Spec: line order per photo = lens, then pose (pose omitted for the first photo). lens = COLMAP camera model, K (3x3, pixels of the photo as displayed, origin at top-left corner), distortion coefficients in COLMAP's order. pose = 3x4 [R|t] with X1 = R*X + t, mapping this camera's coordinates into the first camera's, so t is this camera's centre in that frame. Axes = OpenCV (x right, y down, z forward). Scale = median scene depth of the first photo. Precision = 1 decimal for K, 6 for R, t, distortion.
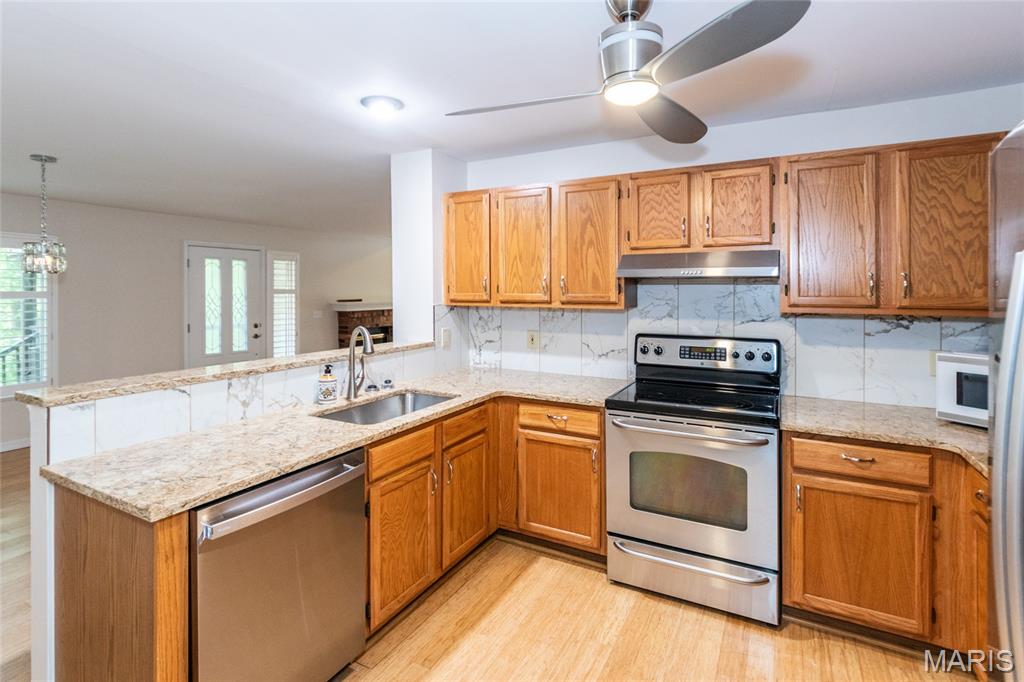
lens RADIAL K [[485.5, 0, 518.9], [0, 485.5, 294.9], [0, 0, 1]] dist [-0.005026, -0.002023]
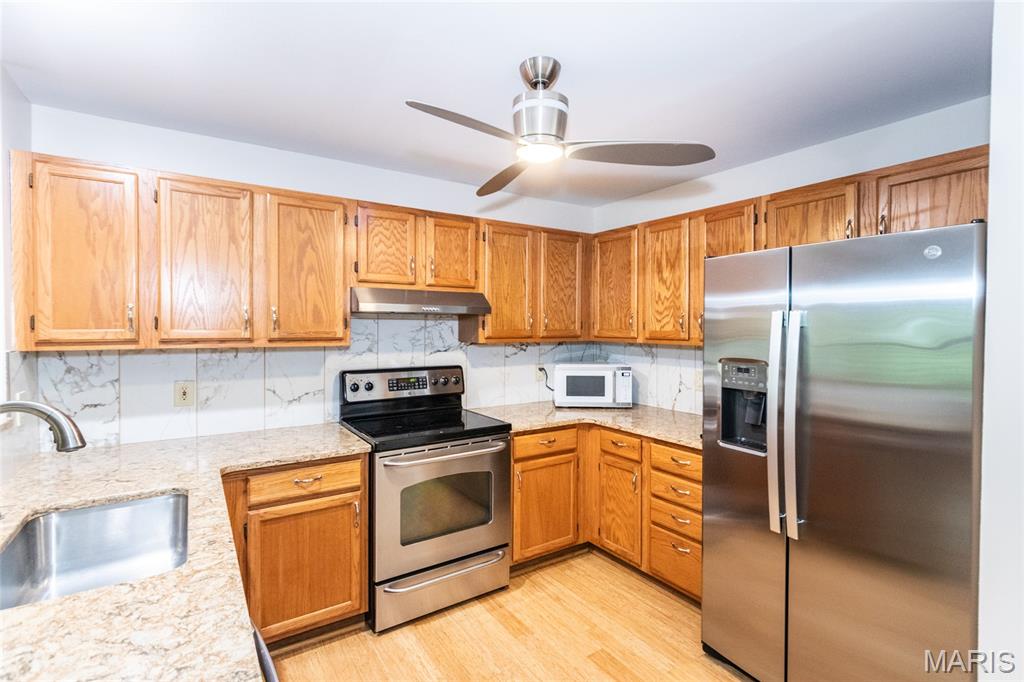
lens RADIAL K [[485.5, 0, 511.9], [0, 485.5, 333.5], [0, 0, 1]] dist [-0.005026, -0.002023]
pose [[0.471714, -0.016214, 0.881603, -0.465693], [0.003942, 0.999860, 0.016279, -0.007305], [-0.881743, -0.004204, 0.471712, 0.299076]]
